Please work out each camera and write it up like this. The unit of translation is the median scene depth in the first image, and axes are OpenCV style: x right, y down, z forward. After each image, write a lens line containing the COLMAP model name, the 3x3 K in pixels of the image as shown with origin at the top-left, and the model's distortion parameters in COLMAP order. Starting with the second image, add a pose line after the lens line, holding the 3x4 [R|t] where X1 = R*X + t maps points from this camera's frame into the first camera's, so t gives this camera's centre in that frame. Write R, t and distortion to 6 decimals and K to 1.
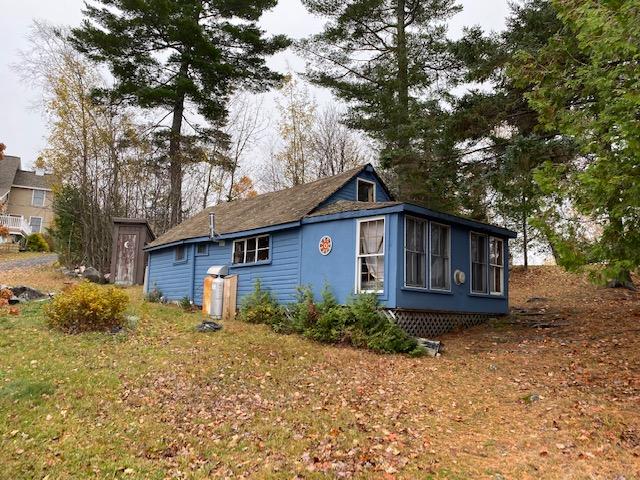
lens RADIAL K [[479.7, 0, 319.0], [0, 479.7, 239.3], [0, 0, 1]] dist [0.009161, -0.004662]
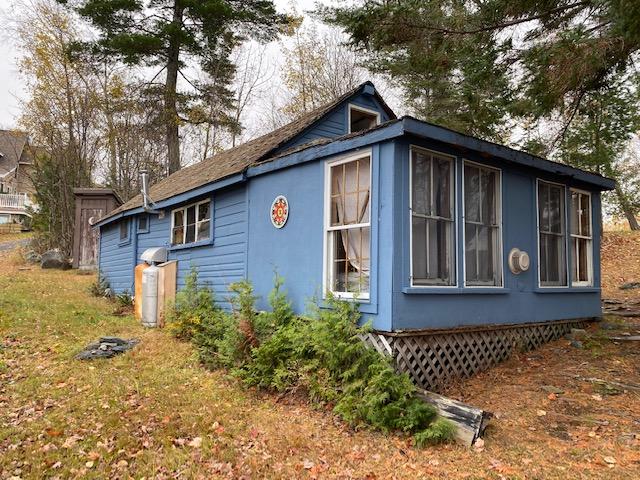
lens RADIAL K [[479.7, 0, 320.8], [0, 479.7, 242.7], [0, 0, 1]] dist [0.009161, -0.004662]
pose [[0.996209, -0.028935, -0.082038, 0.096305], [0.034375, 0.997248, 0.065692, 0.012079], [0.079912, -0.068263, 0.994462, 0.375192]]
